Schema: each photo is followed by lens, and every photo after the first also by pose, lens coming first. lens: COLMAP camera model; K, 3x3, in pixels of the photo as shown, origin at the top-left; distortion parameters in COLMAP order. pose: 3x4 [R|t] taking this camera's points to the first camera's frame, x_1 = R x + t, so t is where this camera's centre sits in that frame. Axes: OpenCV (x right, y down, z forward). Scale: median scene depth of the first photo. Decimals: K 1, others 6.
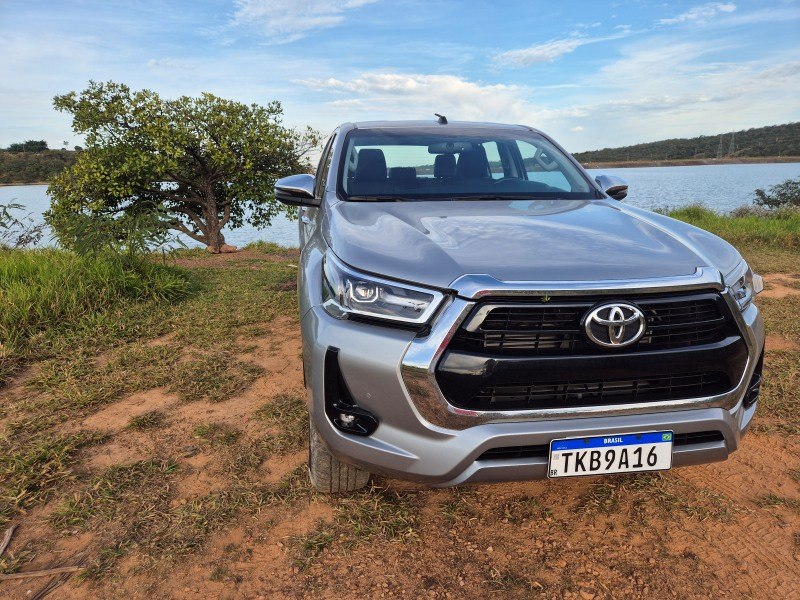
lens RADIAL K [[532.8, 0, 394.3], [0, 532.8, 314.3], [0, 0, 1]] dist [0.054159, -0.044806]
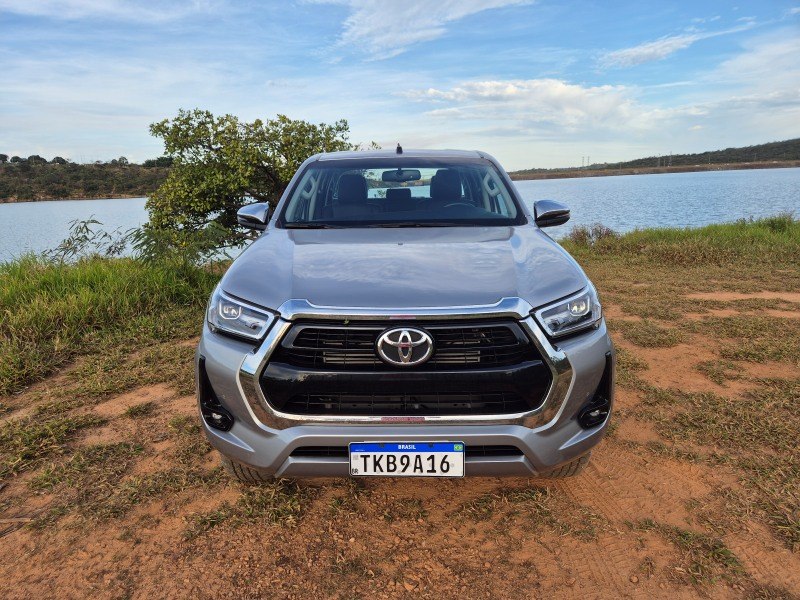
lens RADIAL K [[532.8, 0, 387.7], [0, 532.8, 303.2], [0, 0, 1]] dist [0.054159, -0.044806]
pose [[0.982407, 0.025675, -0.184981, 0.392978], [-0.031636, 0.999069, -0.029347, -0.026167], [0.184055, 0.034683, 0.982304, -0.098609]]
